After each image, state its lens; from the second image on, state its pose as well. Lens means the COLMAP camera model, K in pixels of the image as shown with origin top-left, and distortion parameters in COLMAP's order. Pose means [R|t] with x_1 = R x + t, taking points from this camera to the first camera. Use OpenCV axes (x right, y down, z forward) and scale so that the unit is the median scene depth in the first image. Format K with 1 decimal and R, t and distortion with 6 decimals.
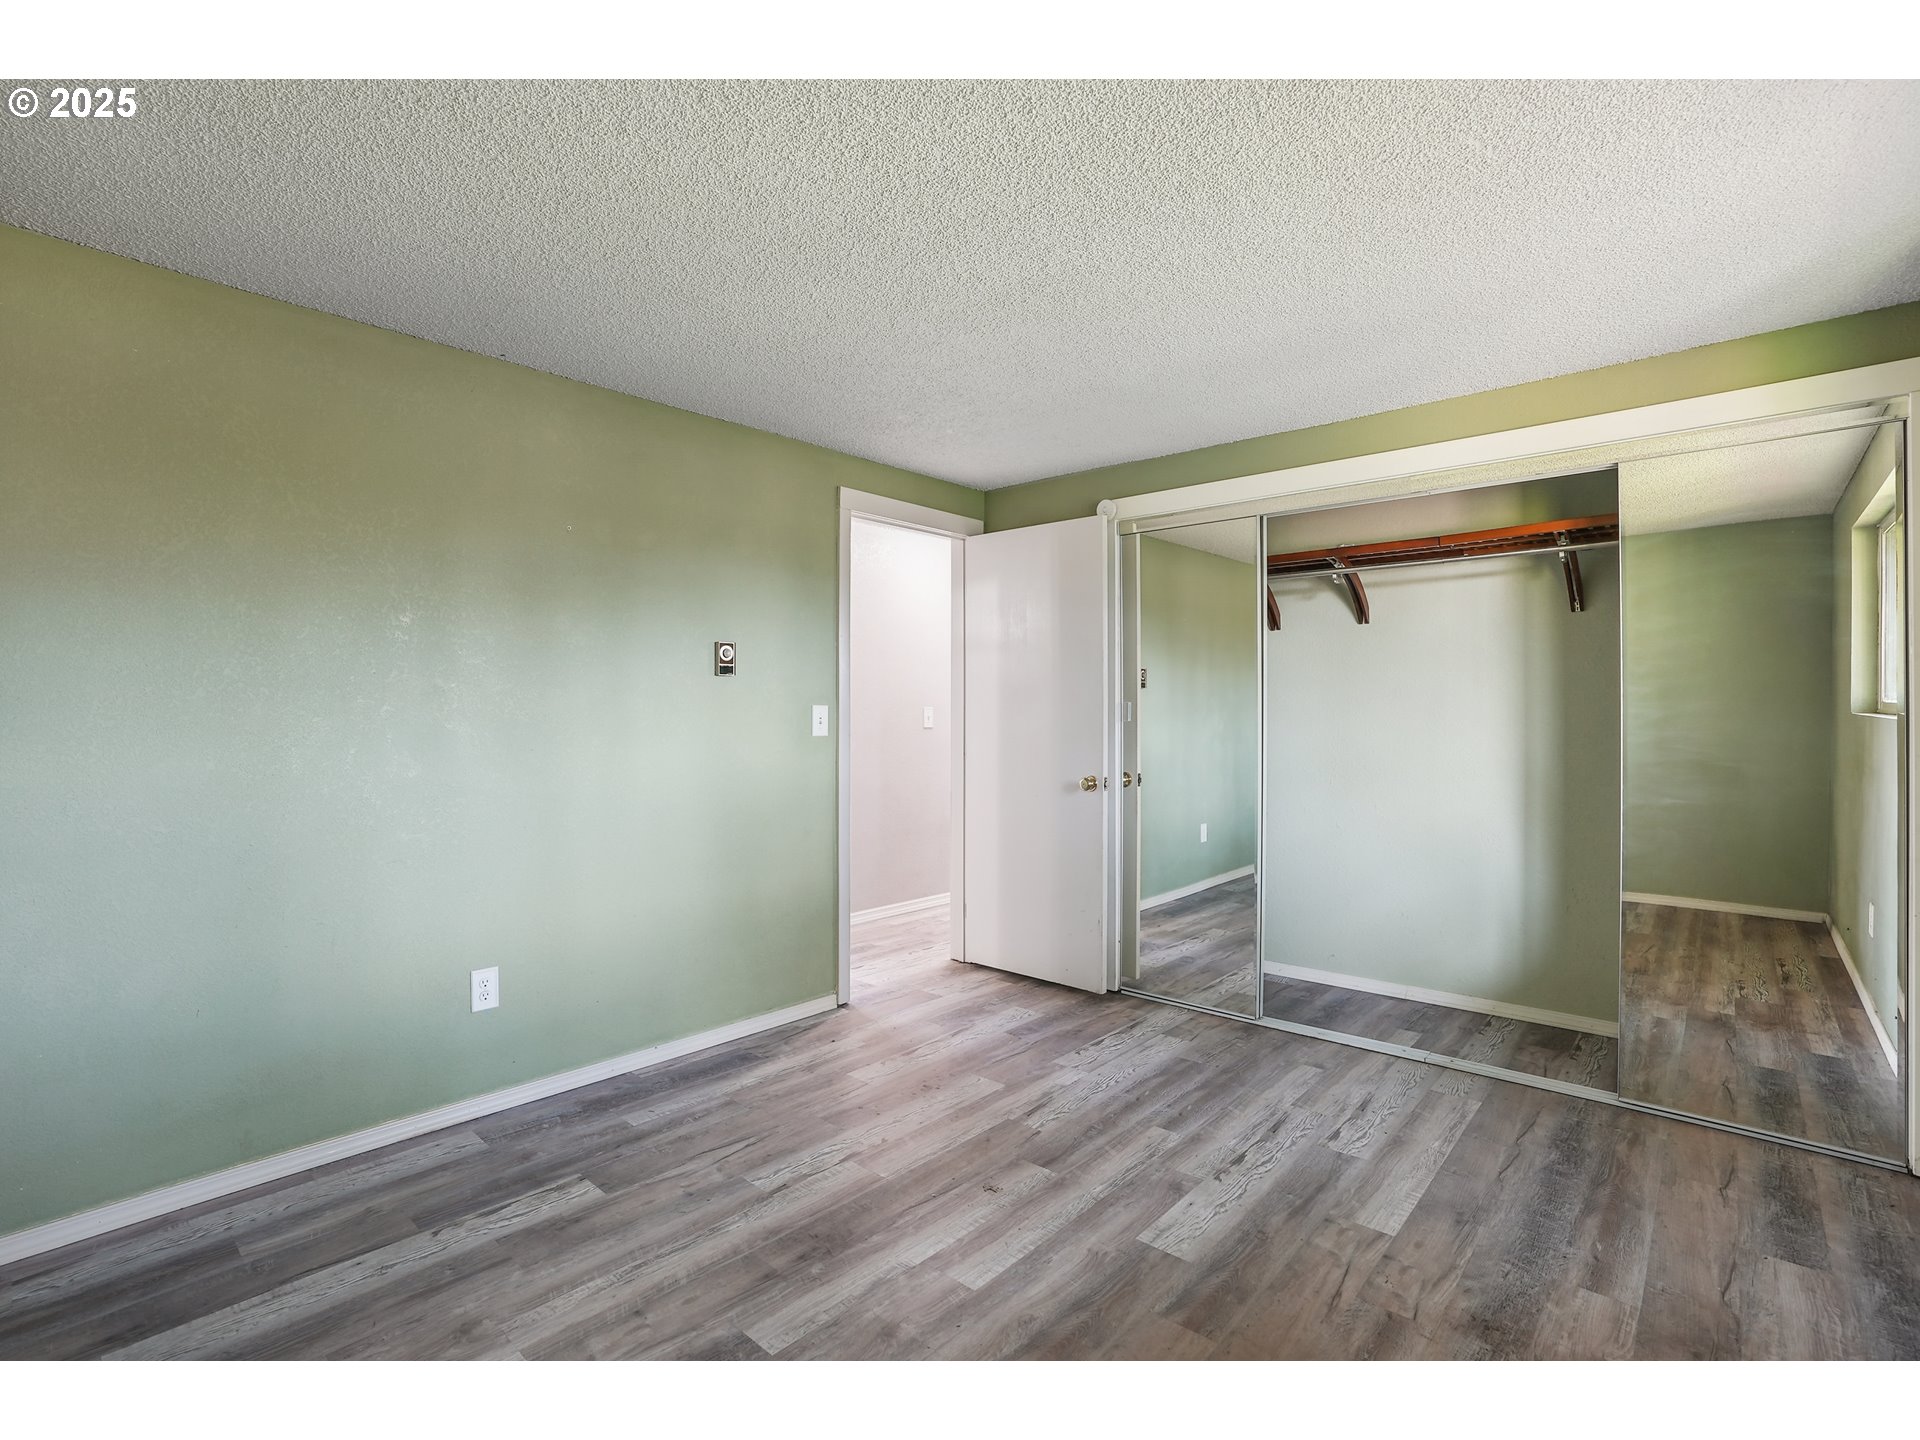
lens RADIAL K [[879.2, 0, 963.1], [0, 879.2, 720.6], [0, 0, 1]] dist [-0.005182, 0.001050]
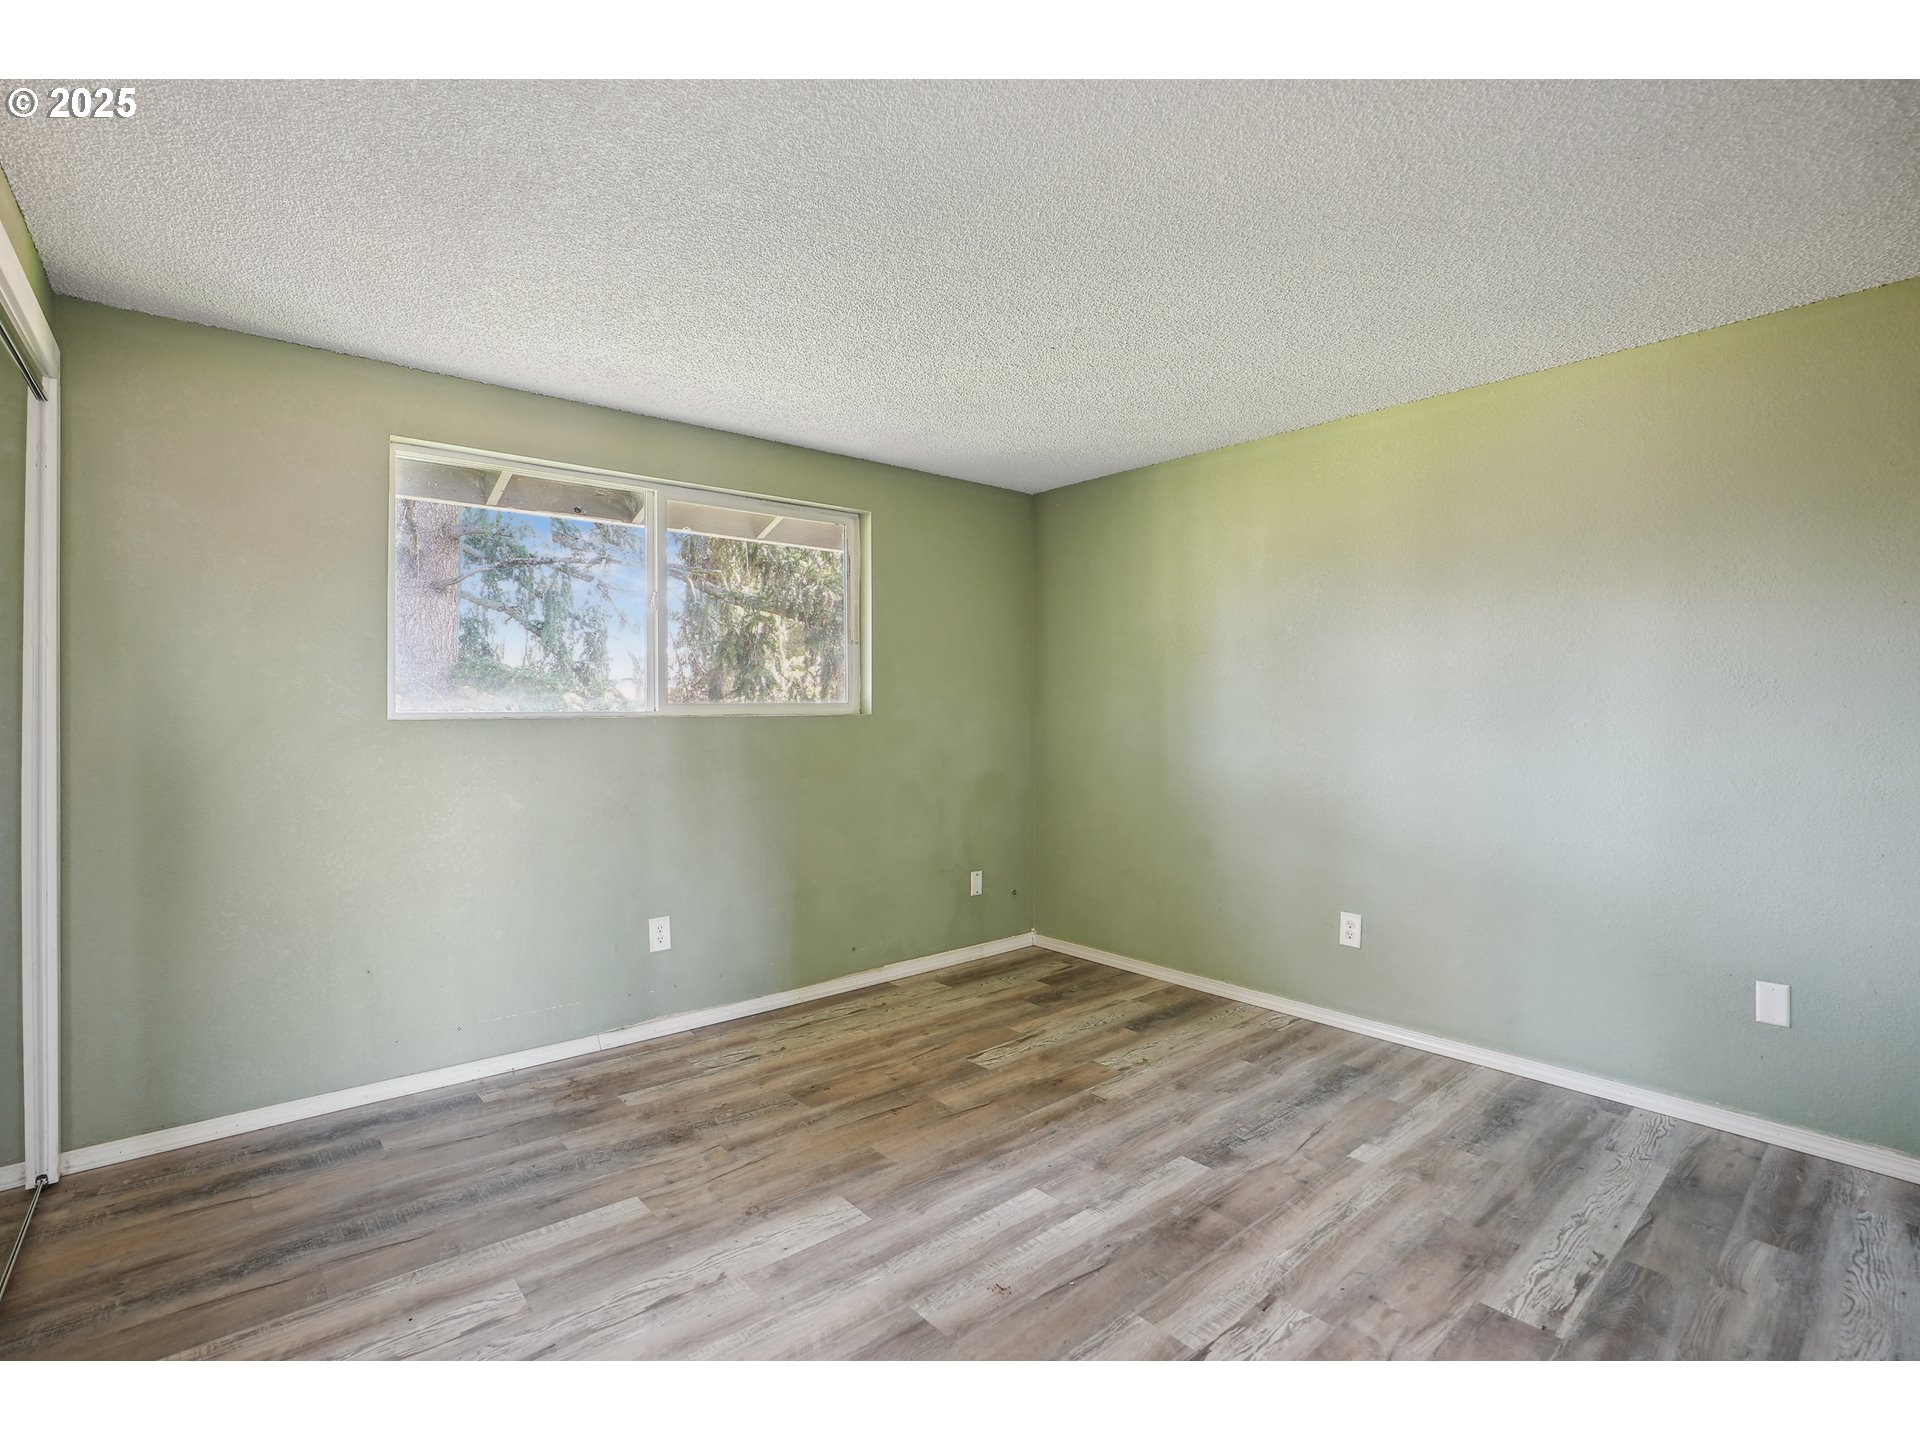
lens RADIAL K [[879.2, 0, 963.1], [0, 879.2, 720.6], [0, 0, 1]] dist [-0.005182, 0.001050]
pose [[-0.990578, -0.002264, 0.136928, -0.048057], [0.001210, 0.999680, 0.025282, -0.018523], [-0.136942, 0.025209, -0.990258, 2.000257]]
